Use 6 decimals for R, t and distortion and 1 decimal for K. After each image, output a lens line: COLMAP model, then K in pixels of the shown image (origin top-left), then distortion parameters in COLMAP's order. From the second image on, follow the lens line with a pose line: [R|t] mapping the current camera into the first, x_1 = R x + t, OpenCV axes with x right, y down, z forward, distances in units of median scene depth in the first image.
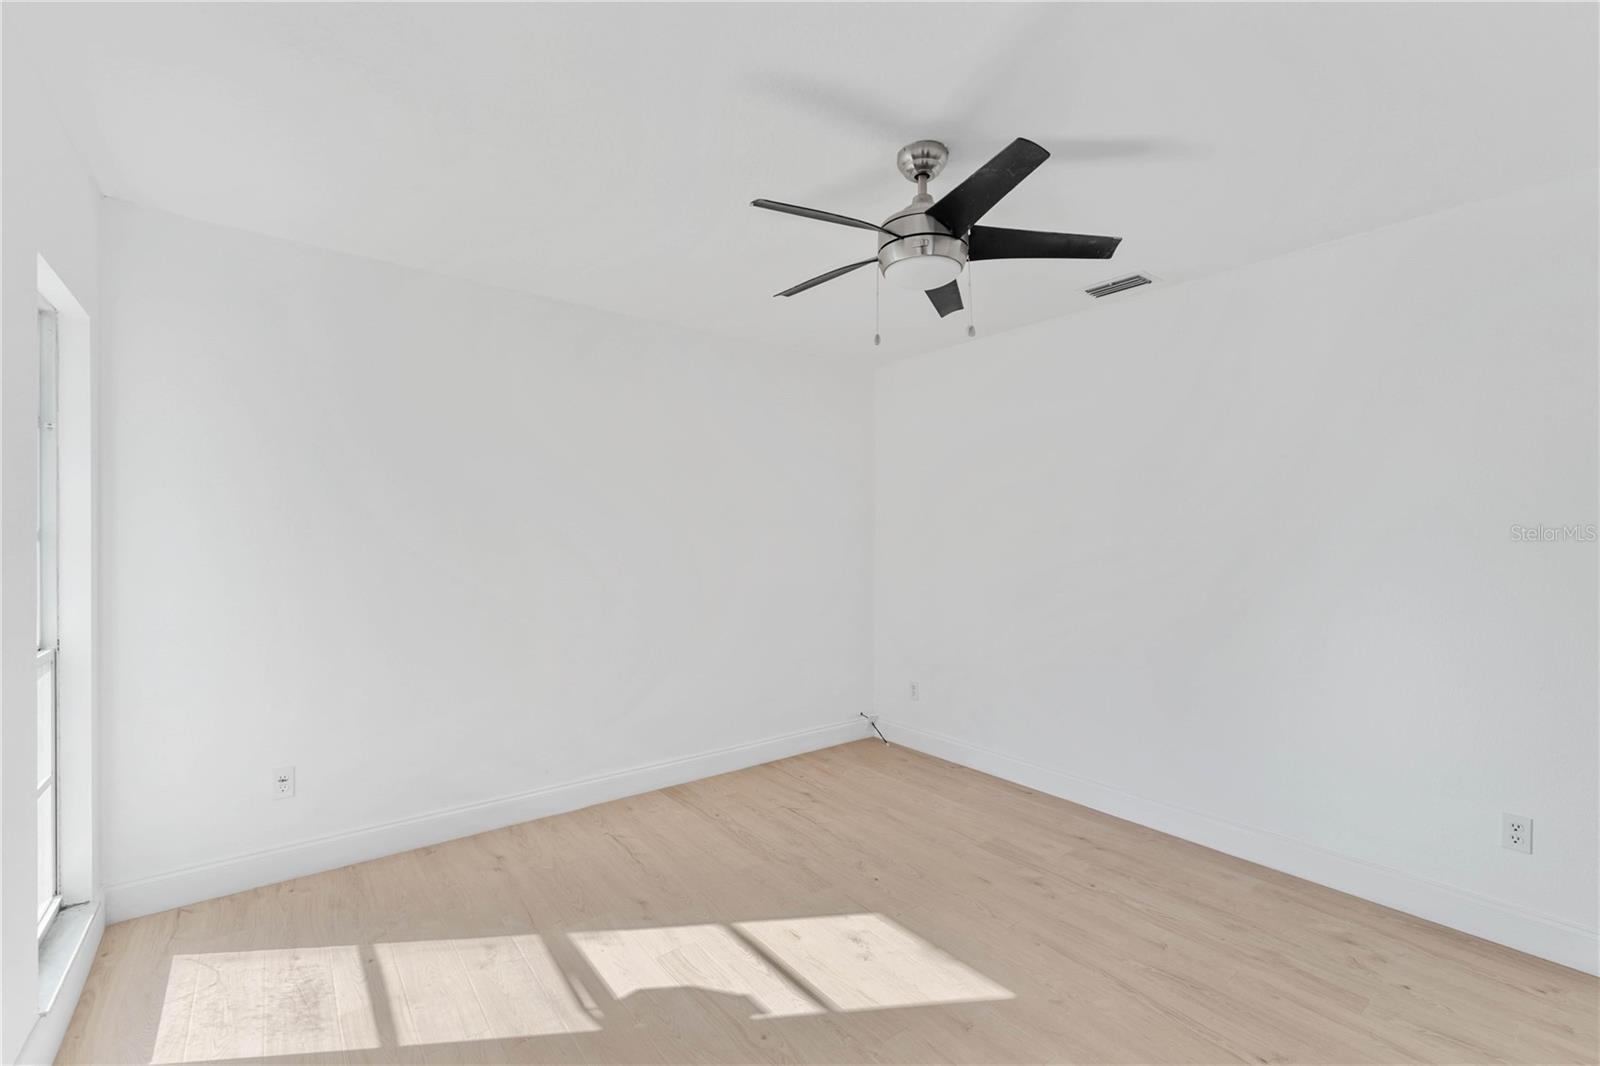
lens RADIAL K [[681.7, 0, 800.0], [0, 681.7, 533.0], [0, 0, 1]] dist [0.001563, 0.000155]
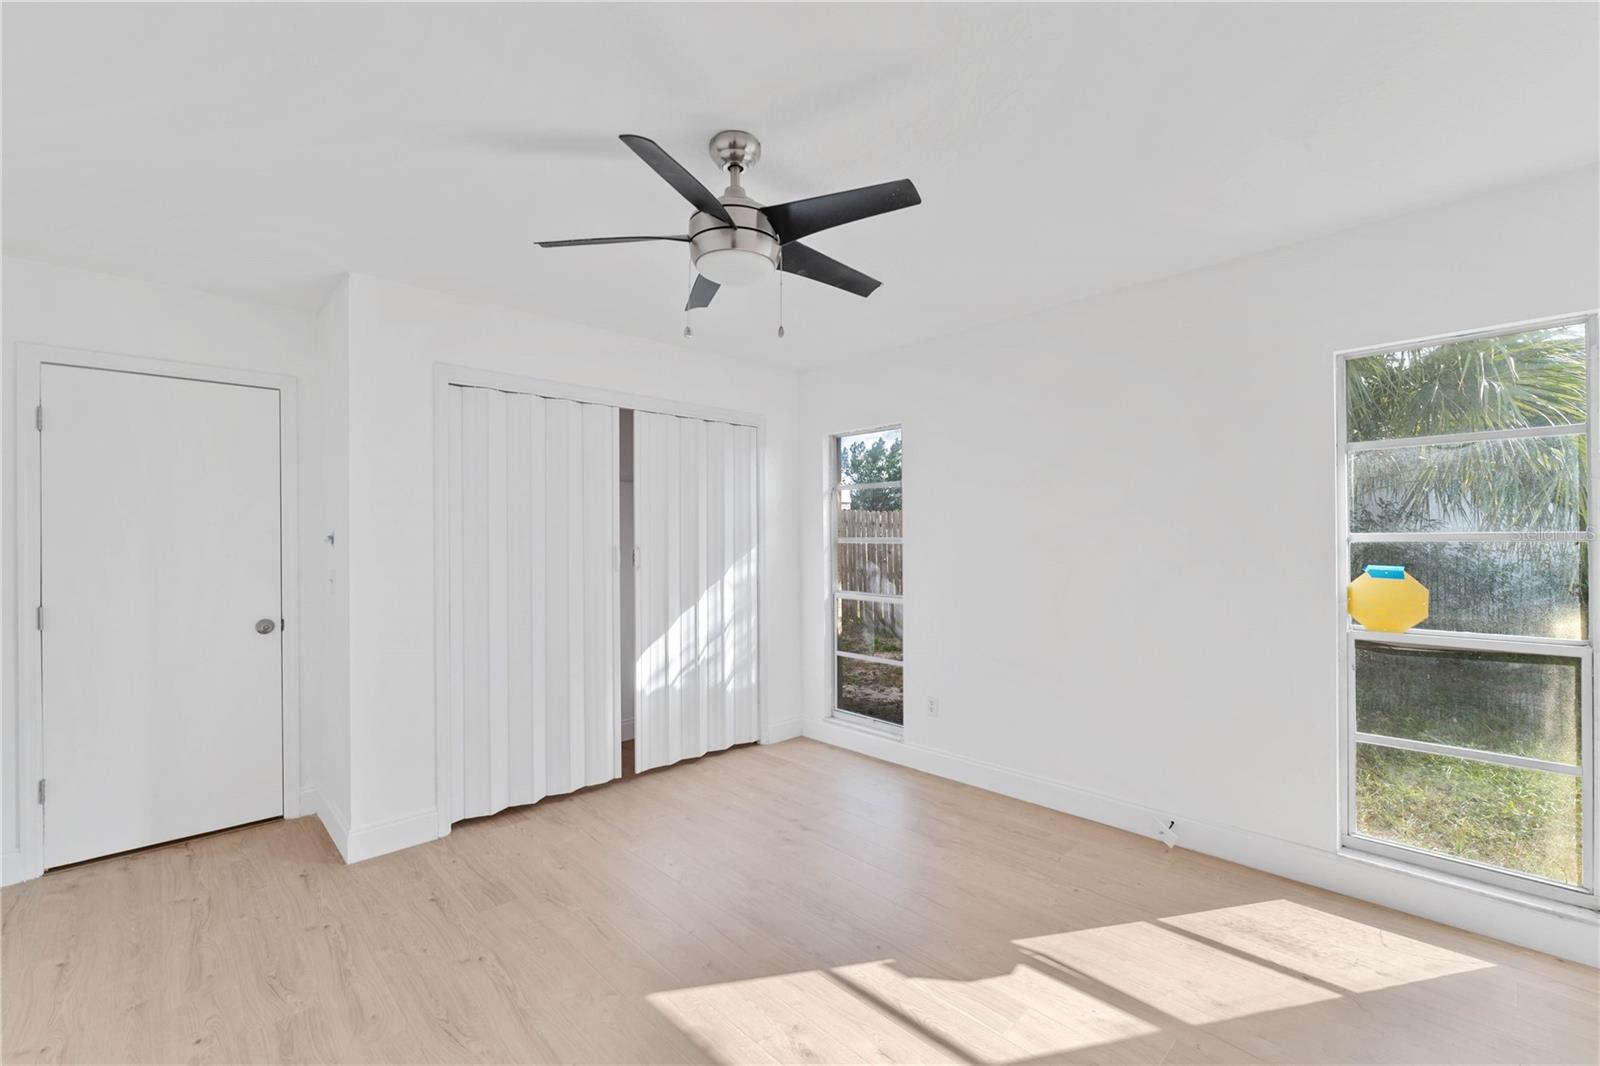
lens RADIAL K [[681.7, 0, 800.0], [0, 681.7, 533.0], [0, 0, 1]] dist [0.001563, 0.000155]
pose [[-0.995192, 0.001495, -0.097931, 0.170189], [0.002432, 0.999952, -0.009452, 0.004037], [0.097912, -0.009645, -0.995148, 1.825225]]
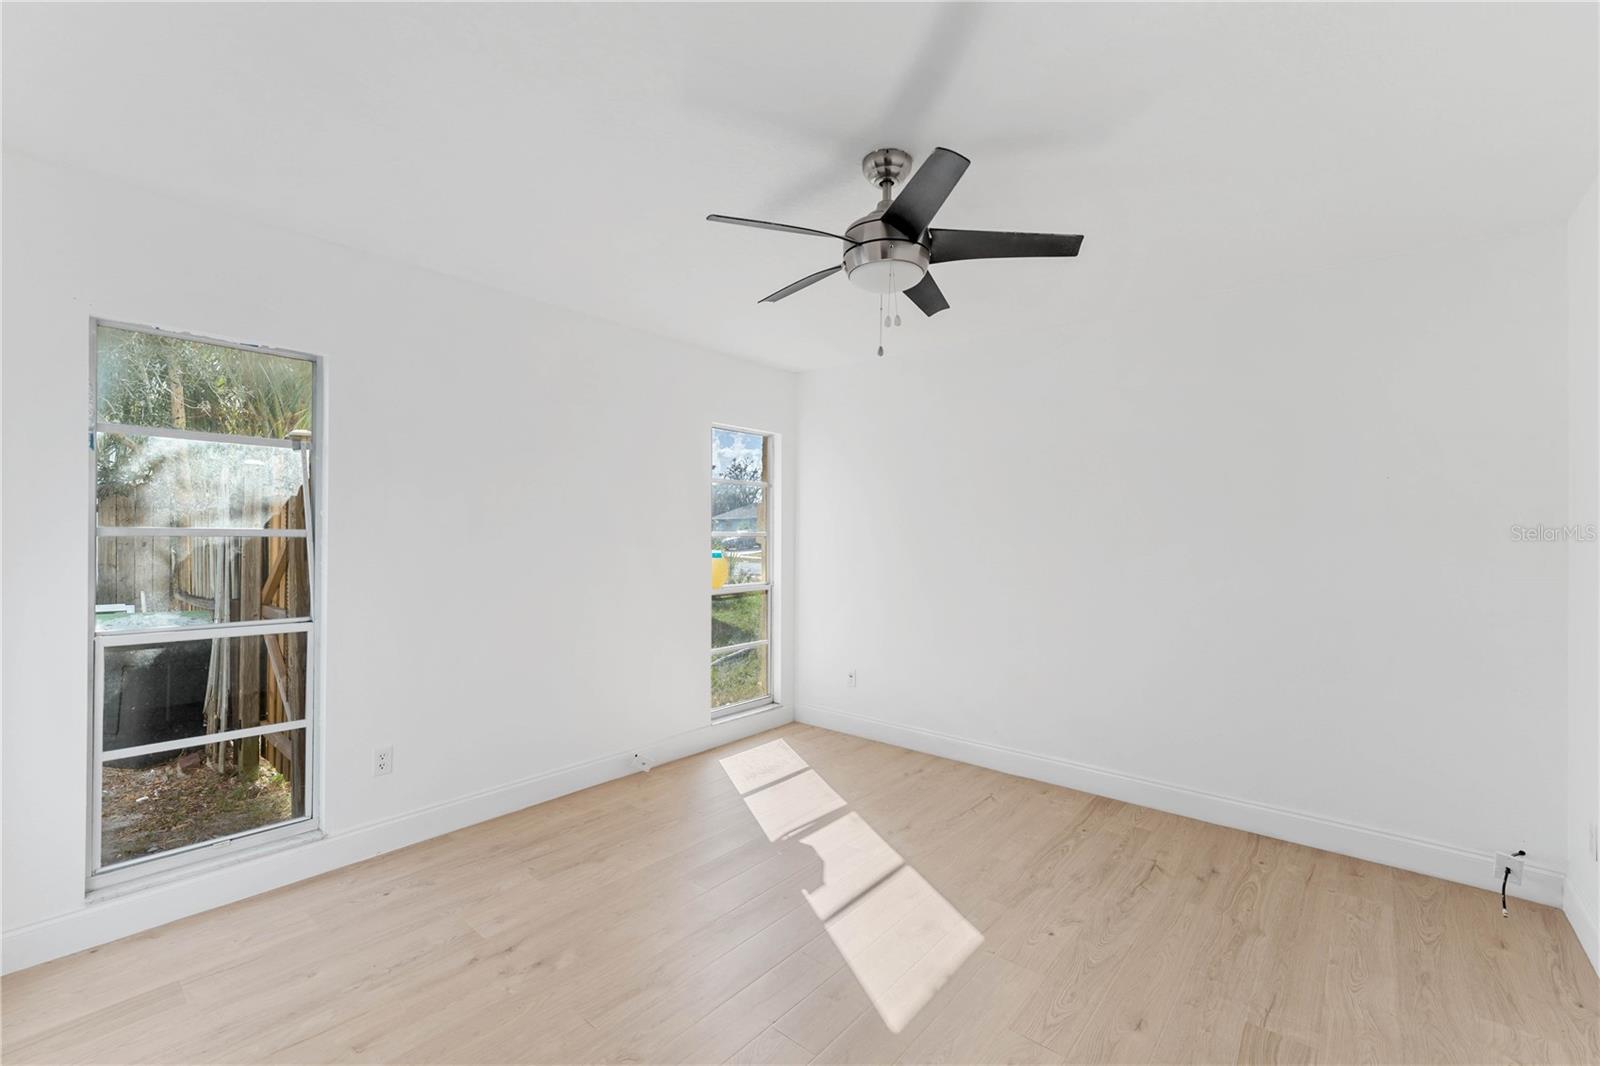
lens RADIAL K [[681.7, 0, 800.0], [0, 681.7, 533.0], [0, 0, 1]] dist [0.001563, 0.000155]
pose [[0.198795, -0.004438, -0.980031, 1.074426], [-0.000987, 0.999988, -0.004729, 0.009365], [0.980041, 0.001907, 0.198789, 0.623349]]
